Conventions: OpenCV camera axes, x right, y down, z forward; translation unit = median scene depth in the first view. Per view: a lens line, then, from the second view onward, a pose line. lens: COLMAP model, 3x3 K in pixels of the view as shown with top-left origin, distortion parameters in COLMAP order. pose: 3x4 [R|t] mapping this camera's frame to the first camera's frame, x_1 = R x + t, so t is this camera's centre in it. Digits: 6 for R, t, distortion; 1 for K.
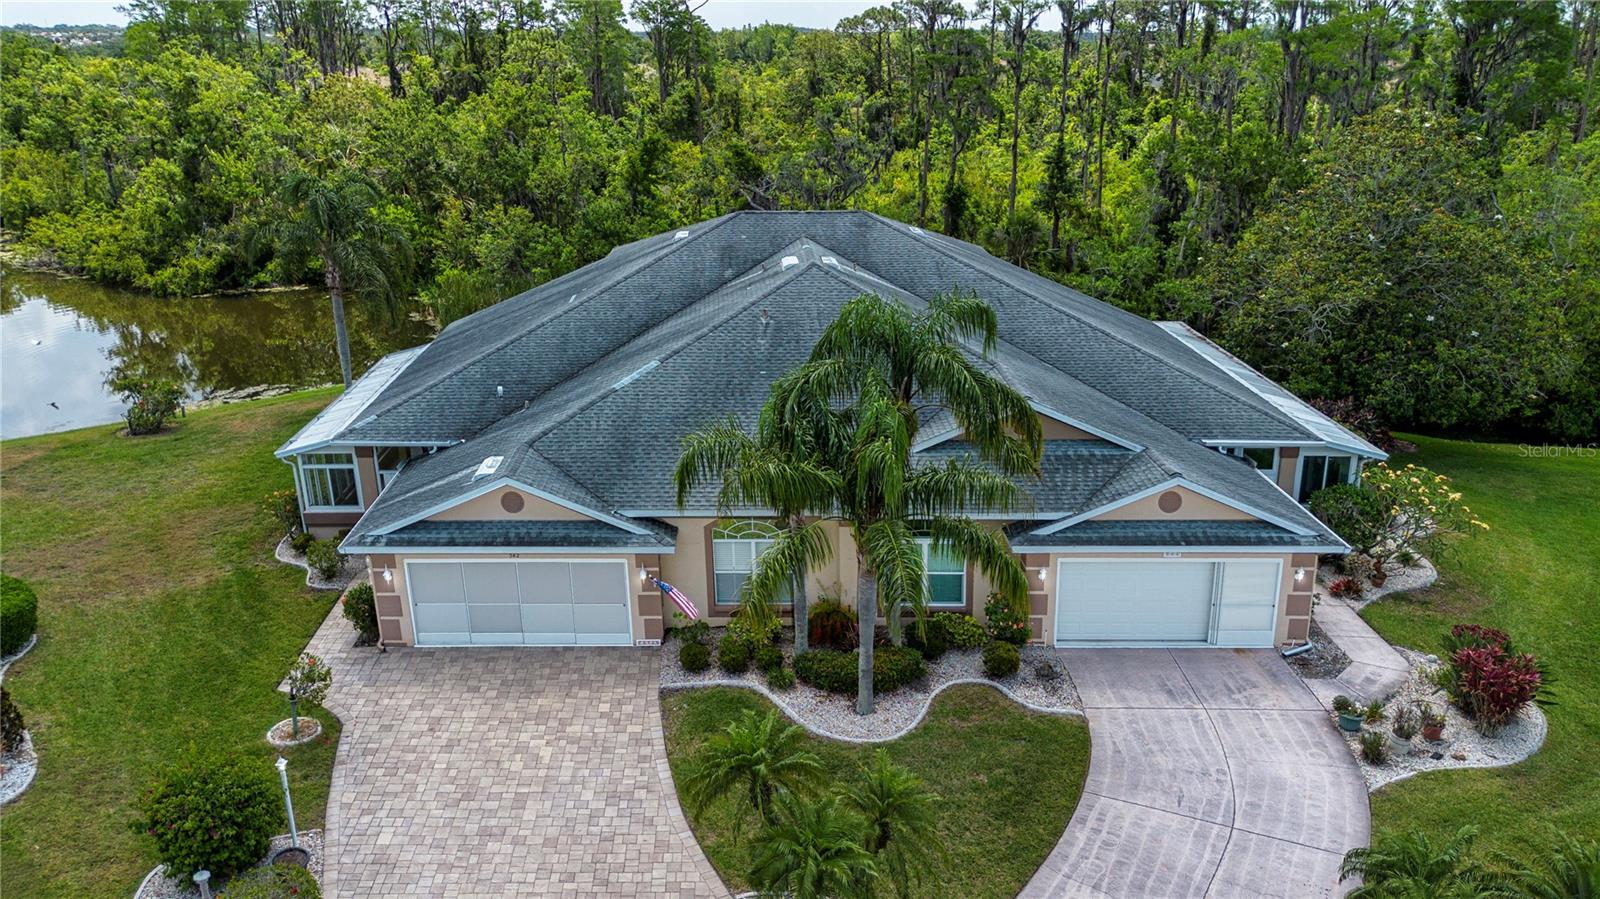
lens RADIAL K [[1152.1, 0, 702.8], [0, 1152.1, 489.0], [0, 0, 1]] dist [0.091110, -0.127373]
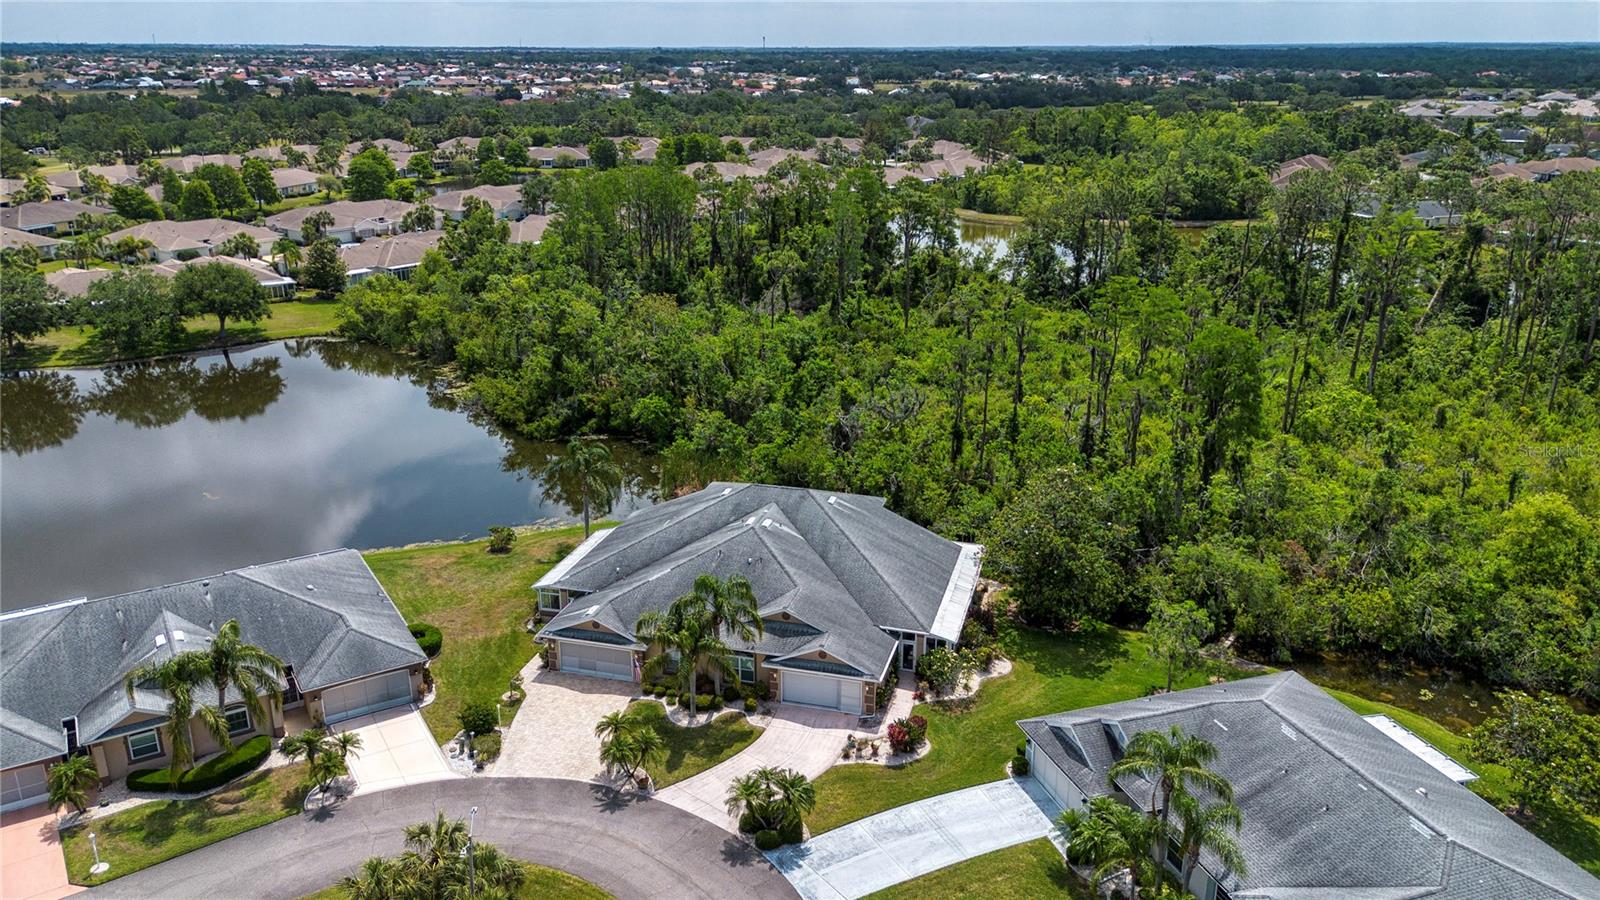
lens RADIAL K [[1051.0, 0, 800.0], [0, 1051.0, 450.0], [0, 0, 1]] dist [0.083724, -0.088945]
pose [[0.972818, 0.092359, -0.212355, 0.706251], [-0.101933, 0.994191, -0.034566, -0.319275], [0.207929, 0.055272, 0.976581, -1.231446]]
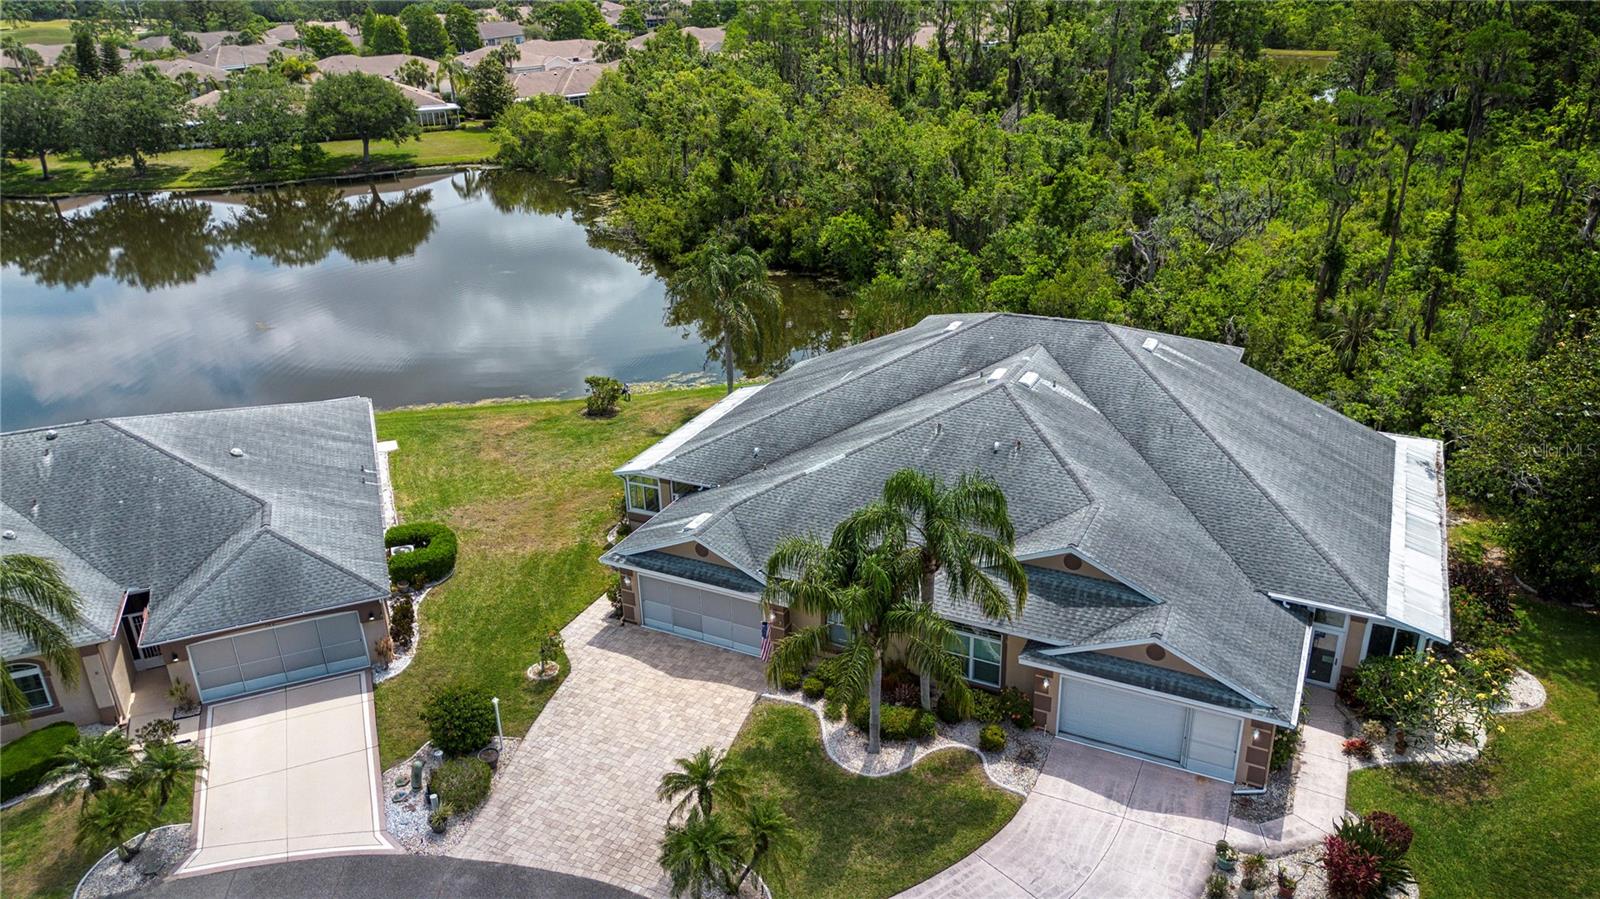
lens RADIAL K [[1051.0, 0, 800.0], [0, 1051.0, 449.5], [0, 0, 1]] dist [0.083724, -0.088945]
pose [[0.907770, 0.160151, -0.387693, 0.395467], [-0.134943, 0.986611, 0.091593, -0.222531], [0.397171, -0.030829, 0.917227, -0.180746]]
